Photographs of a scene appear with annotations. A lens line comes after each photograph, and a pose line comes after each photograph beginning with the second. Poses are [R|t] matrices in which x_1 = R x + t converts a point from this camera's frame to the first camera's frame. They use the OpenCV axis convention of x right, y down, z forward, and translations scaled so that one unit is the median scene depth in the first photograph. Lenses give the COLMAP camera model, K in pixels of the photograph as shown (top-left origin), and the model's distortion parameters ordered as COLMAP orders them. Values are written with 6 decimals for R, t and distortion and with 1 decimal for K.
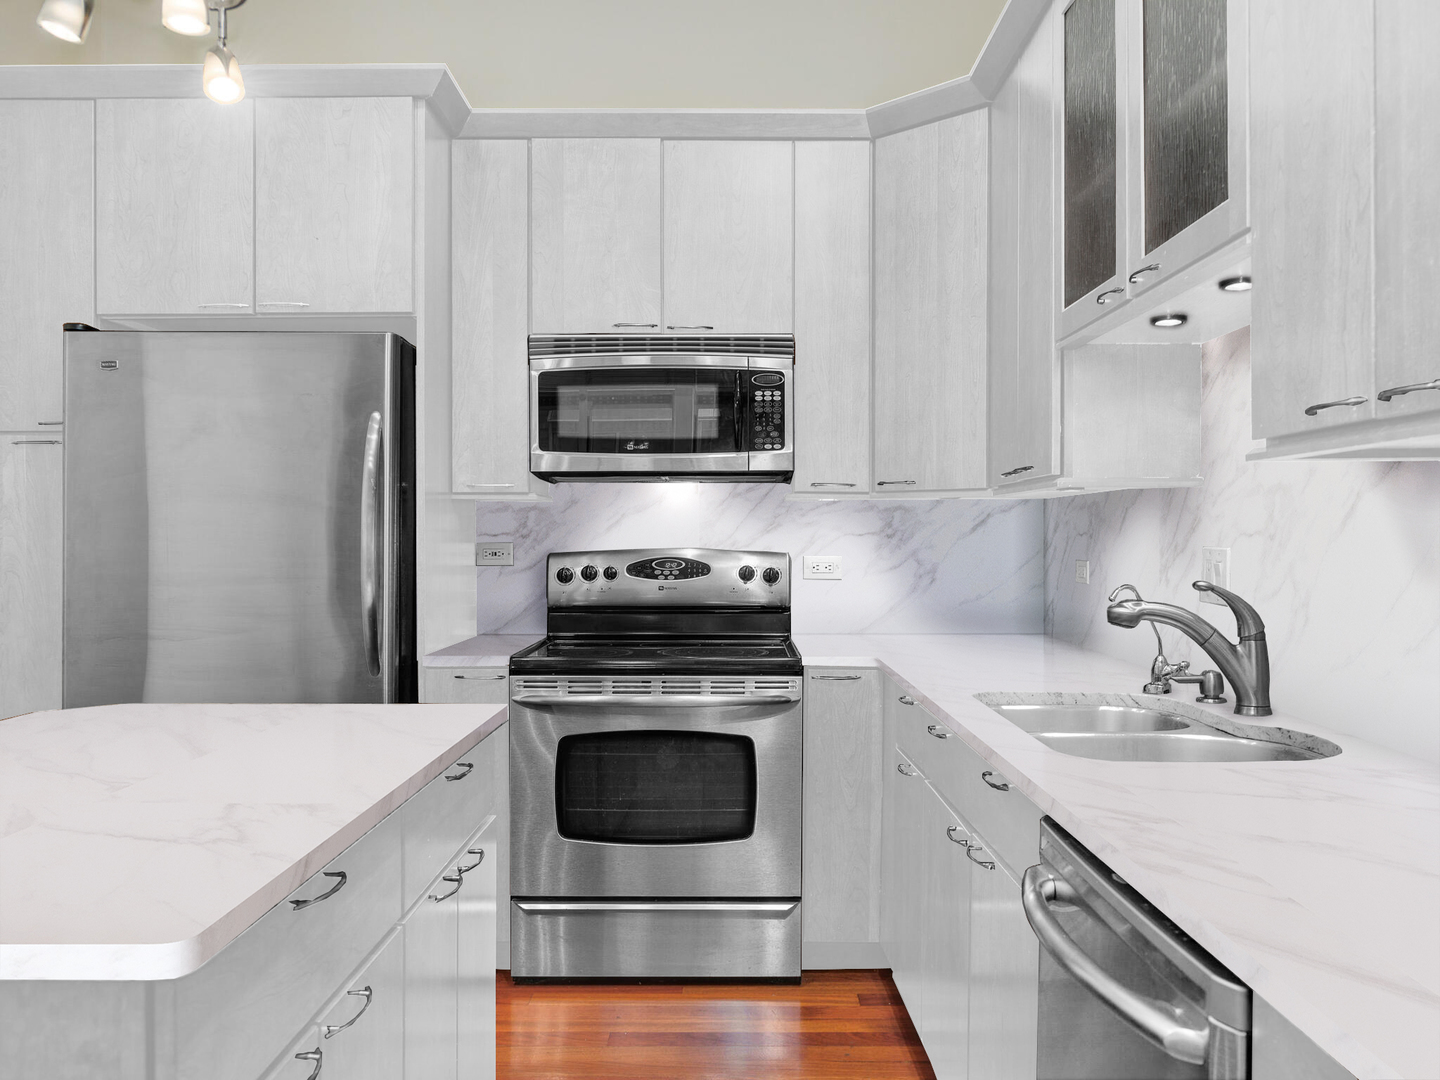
lens RADIAL K [[1140.9, 0, 724.0], [0, 1140.9, 546.9], [0, 0, 1]] dist [-0.006311, 0.009176]
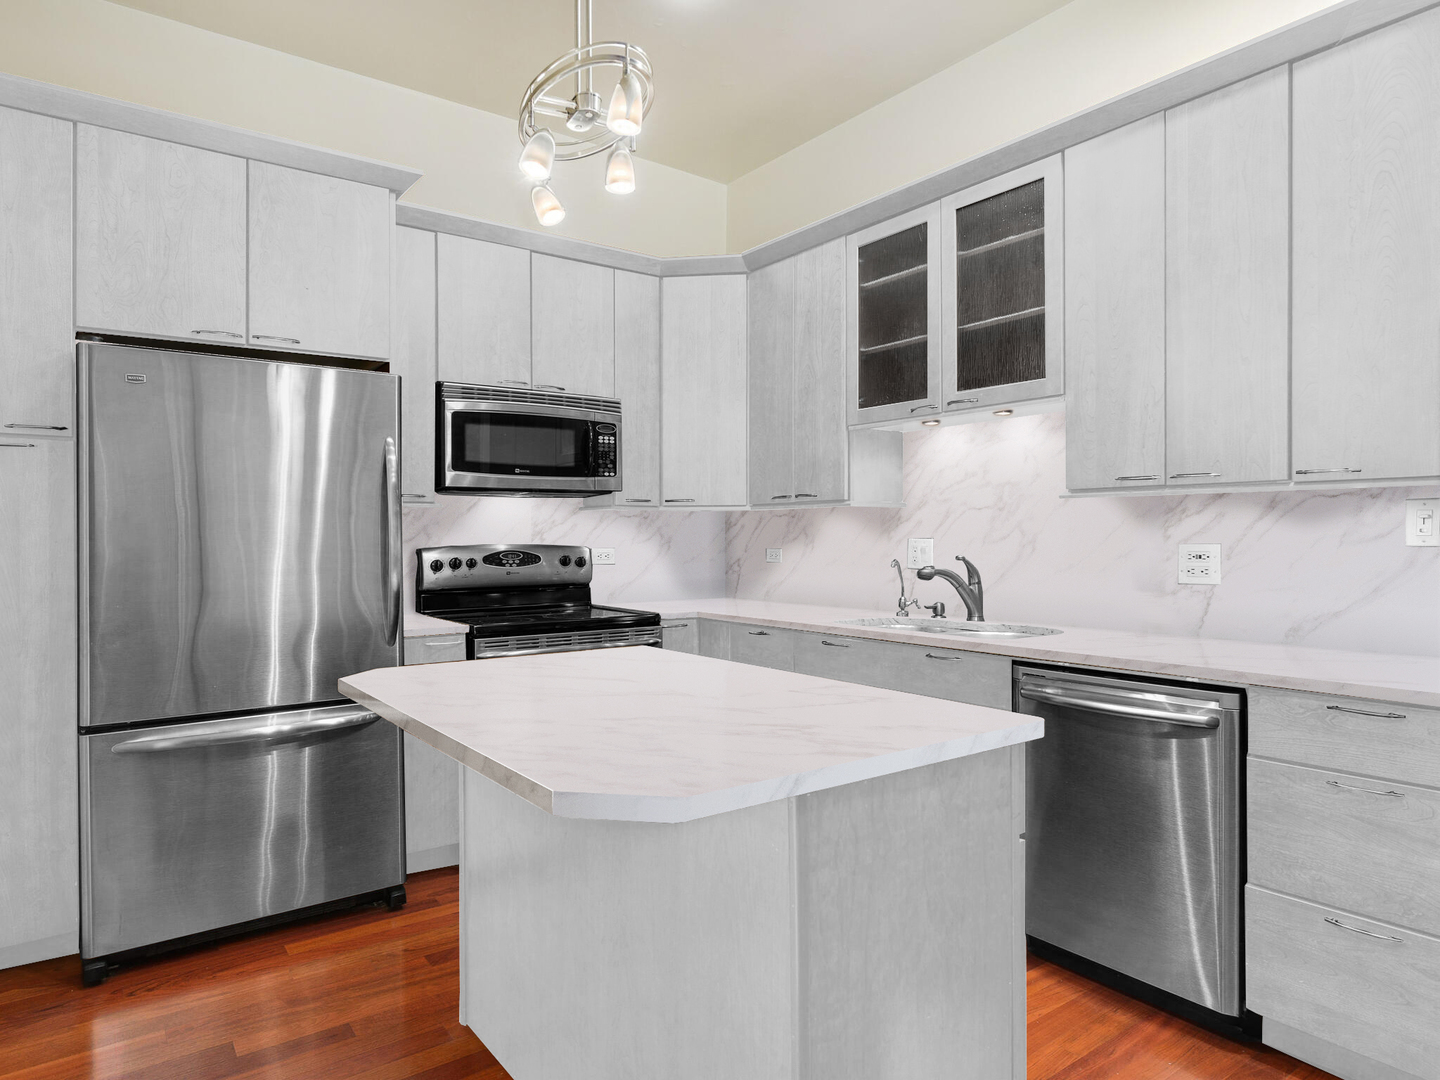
lens RADIAL K [[850.1, 0, 719.3], [0, 850.1, 540.6], [0, 0, 1]] dist [-0.008284, -0.002840]
pose [[0.811691, -0.008445, 0.584026, -0.485659], [0.010637, 0.999943, -0.000325, 0.000060], [-0.583990, 0.006477, 0.811735, 0.022316]]
